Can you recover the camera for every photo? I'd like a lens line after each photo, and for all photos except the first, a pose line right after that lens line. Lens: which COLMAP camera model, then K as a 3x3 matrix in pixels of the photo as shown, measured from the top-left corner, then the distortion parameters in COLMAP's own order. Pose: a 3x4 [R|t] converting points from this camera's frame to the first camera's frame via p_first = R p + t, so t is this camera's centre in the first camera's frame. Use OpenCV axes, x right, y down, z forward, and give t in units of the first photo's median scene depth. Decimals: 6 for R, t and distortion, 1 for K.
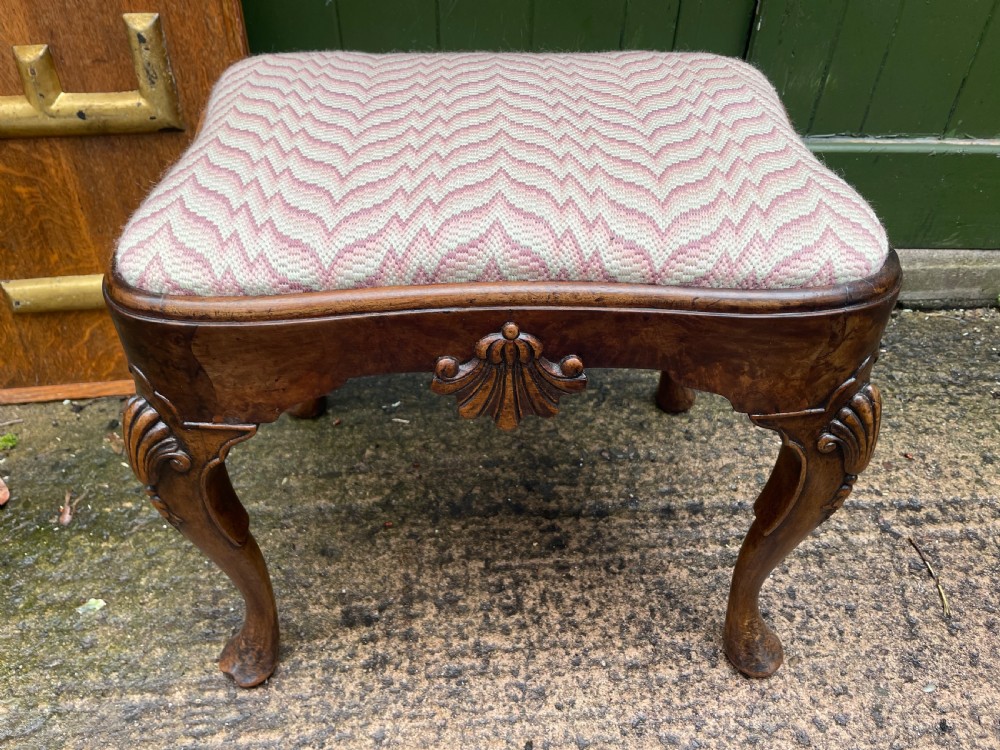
lens RADIAL K [[763.7, 0, 499.7], [0, 763.7, 375.2], [0, 0, 1]] dist [0.077906, -0.112535]
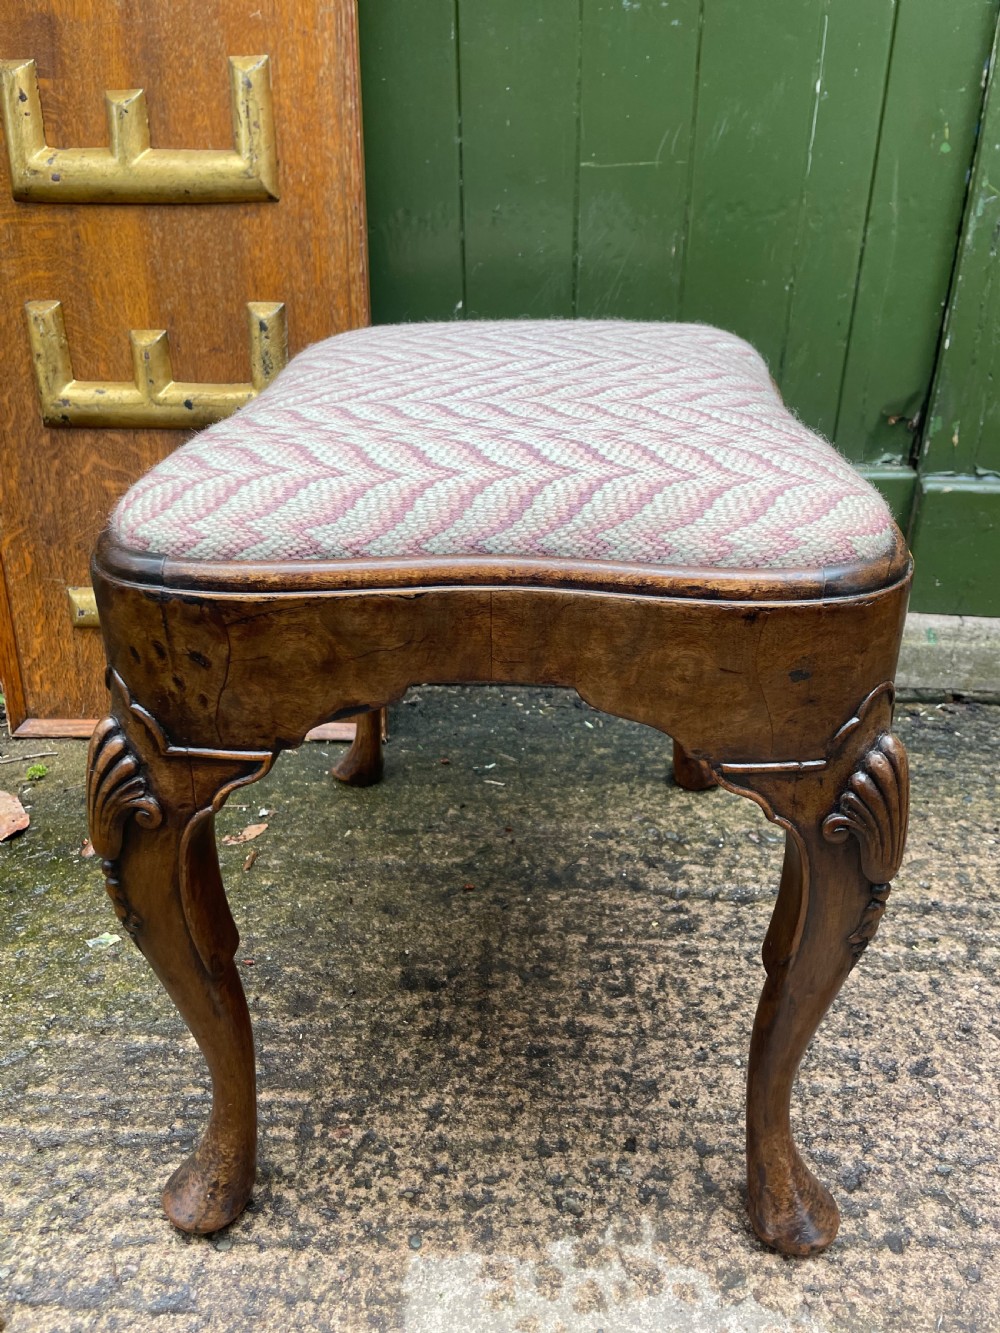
lens RADIAL K [[1018.0, 0, 515.3], [0, 1018.0, 660.6], [0, 0, 1]] dist [0.077906, -0.112535]
pose [[0.990958, 0.049934, -0.124538, 0.024256], [-0.079399, 0.966448, -0.244282, 0.244703], [0.108161, 0.251961, 0.961674, -0.075224]]
